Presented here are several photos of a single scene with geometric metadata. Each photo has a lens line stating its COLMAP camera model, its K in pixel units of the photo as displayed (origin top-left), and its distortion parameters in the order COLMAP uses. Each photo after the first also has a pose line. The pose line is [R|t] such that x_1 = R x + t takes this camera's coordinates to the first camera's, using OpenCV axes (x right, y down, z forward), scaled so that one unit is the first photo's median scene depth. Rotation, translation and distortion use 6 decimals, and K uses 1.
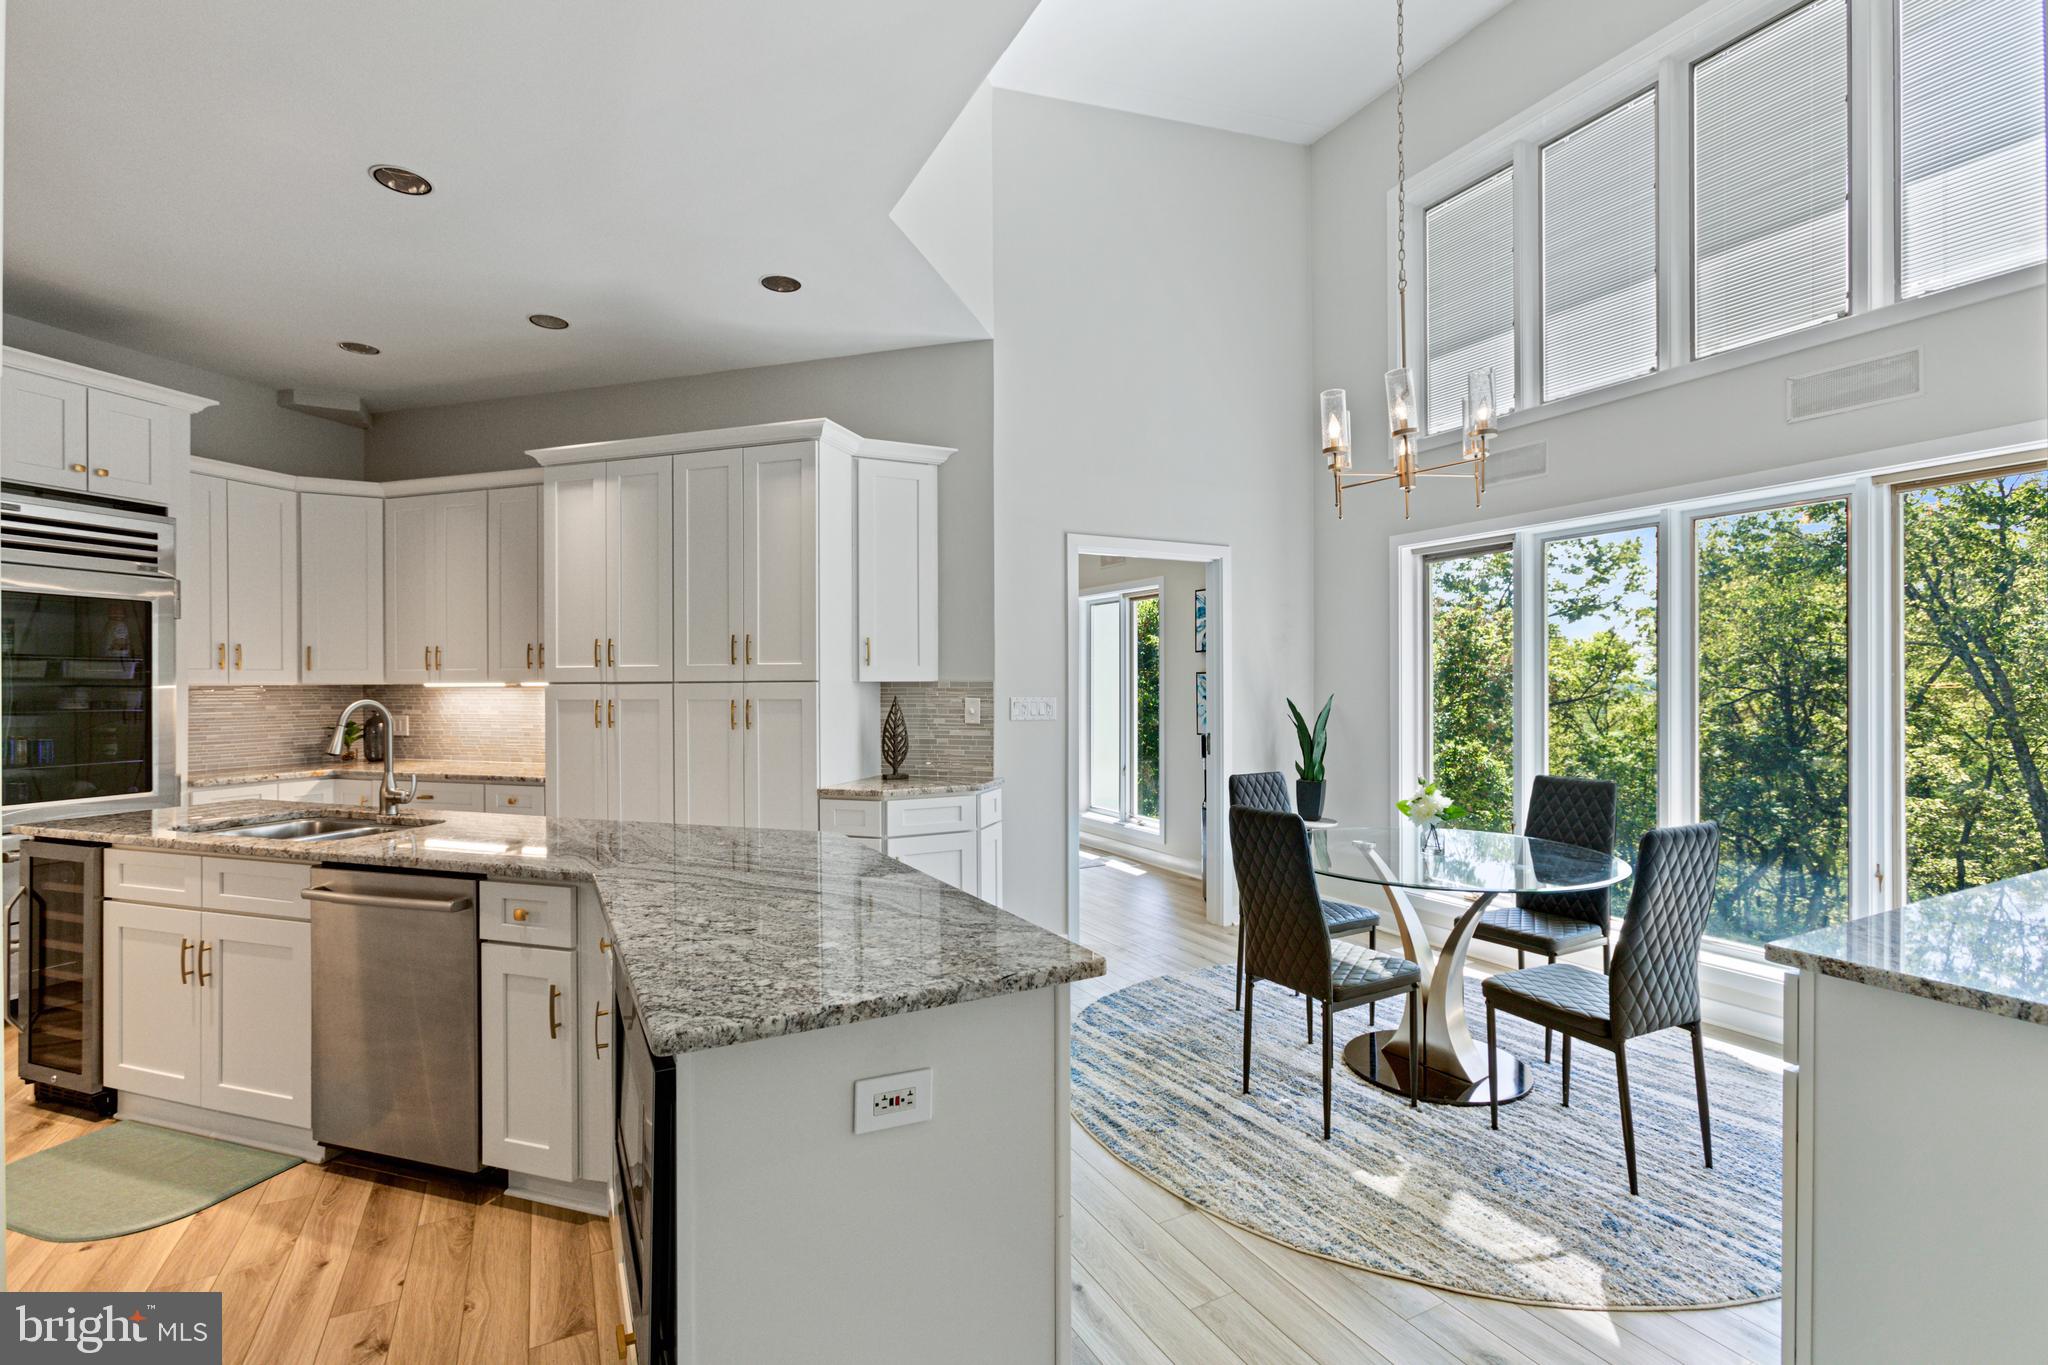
lens RADIAL K [[916.0, 0, 1004.6], [0, 916.0, 678.4], [0, 0, 1]] dist [0.002245, 0.003318]
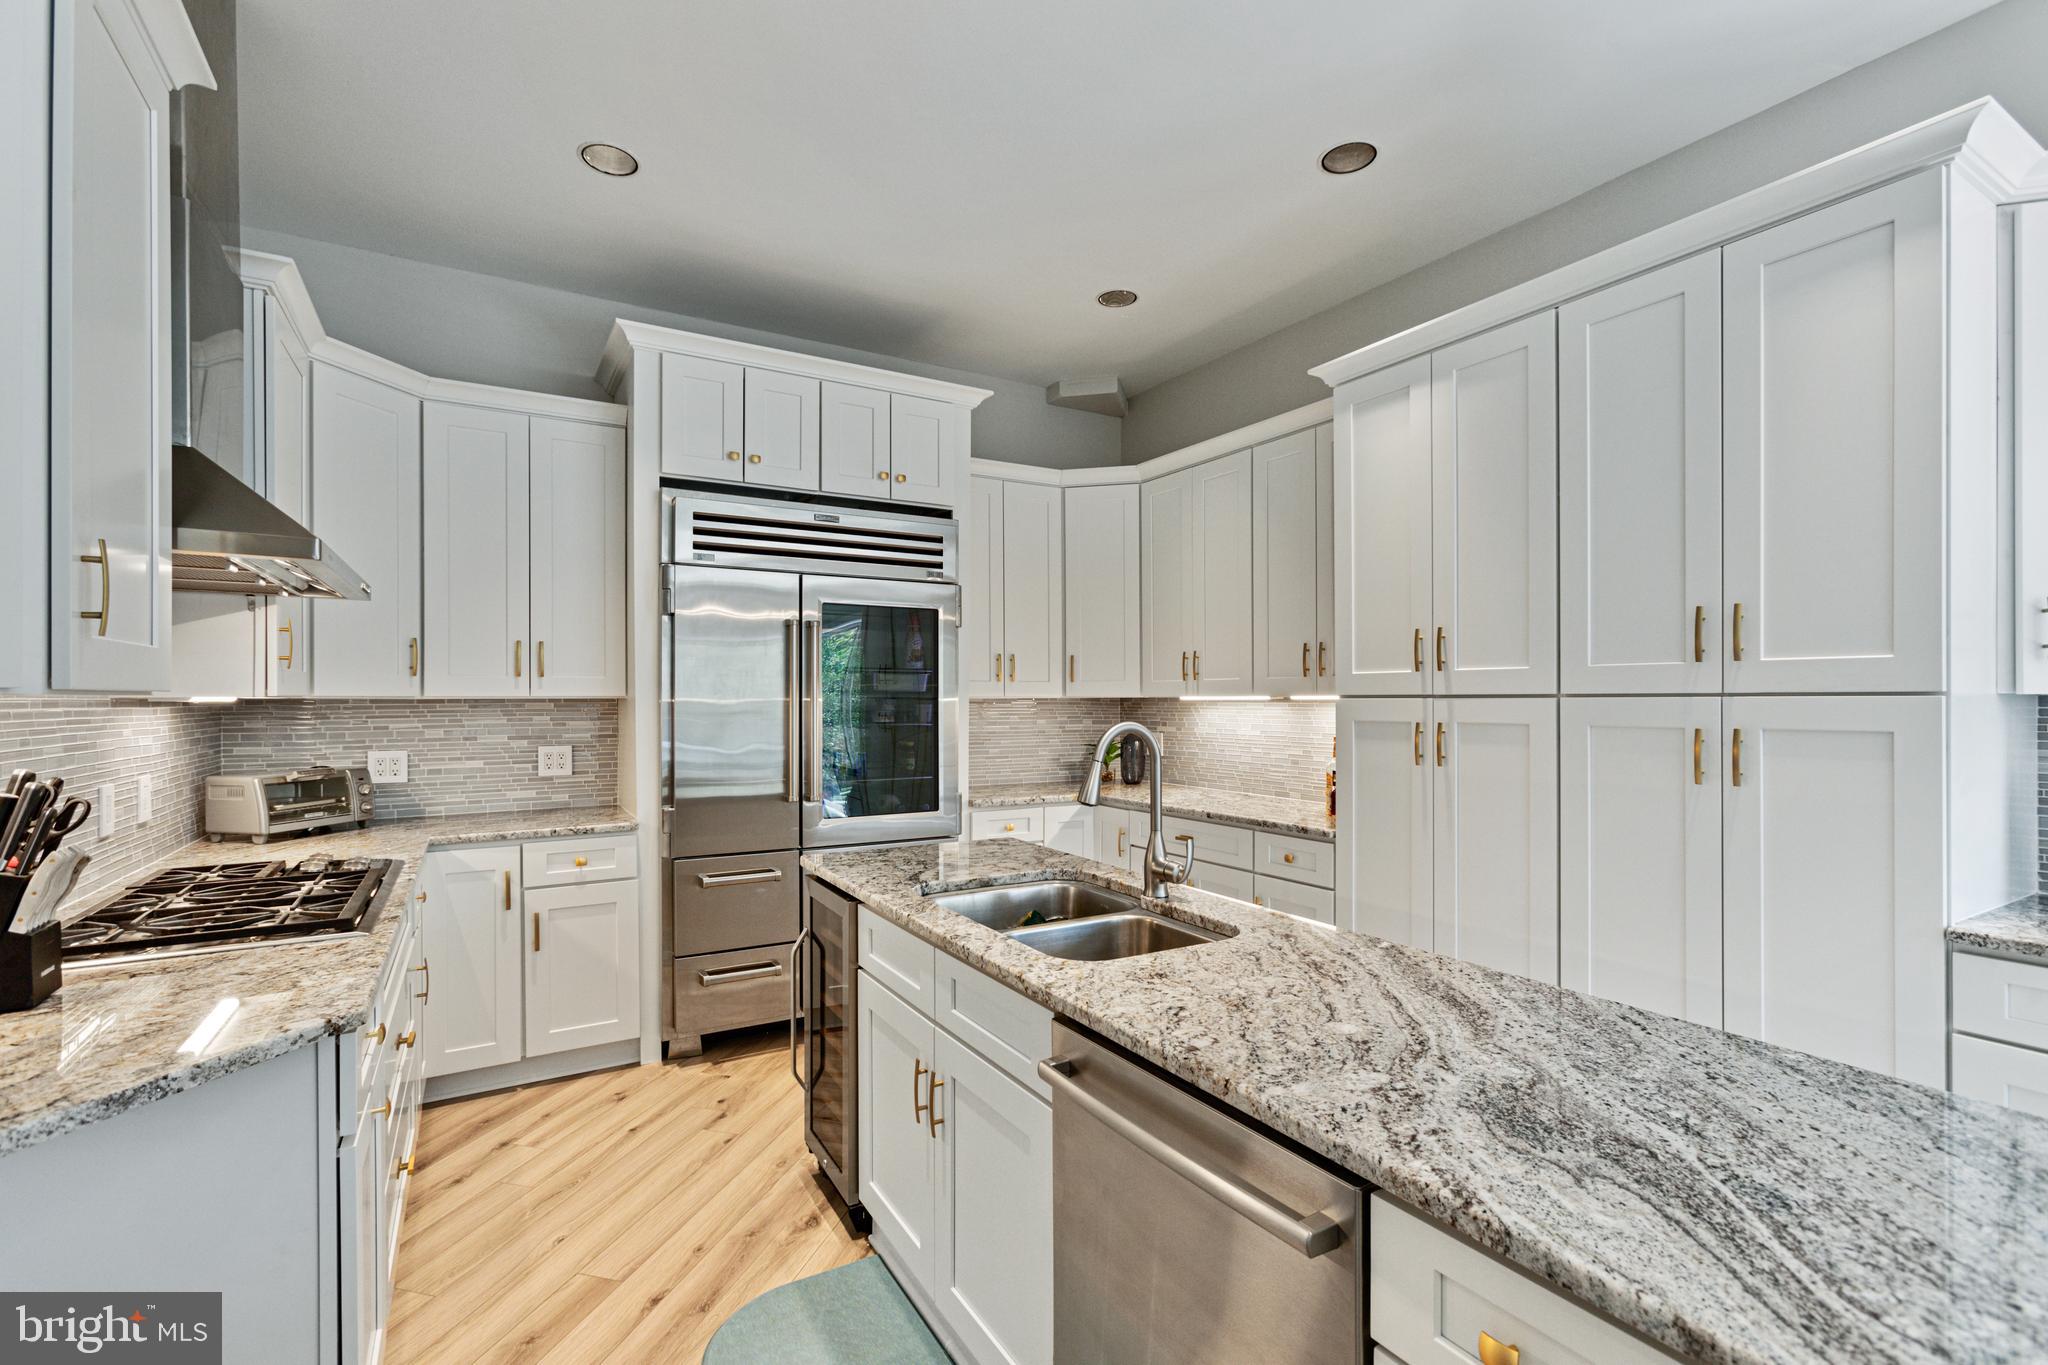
lens RADIAL K [[916.0, 0, 1012.2], [0, 916.0, 701.2], [0, 0, 1]] dist [0.002245, 0.003318]
pose [[0.748283, 0.005185, -0.663360, -0.228895], [0.002056, 0.999947, 0.010135, 0.001228], [0.663377, -0.008948, 0.748232, 0.322513]]
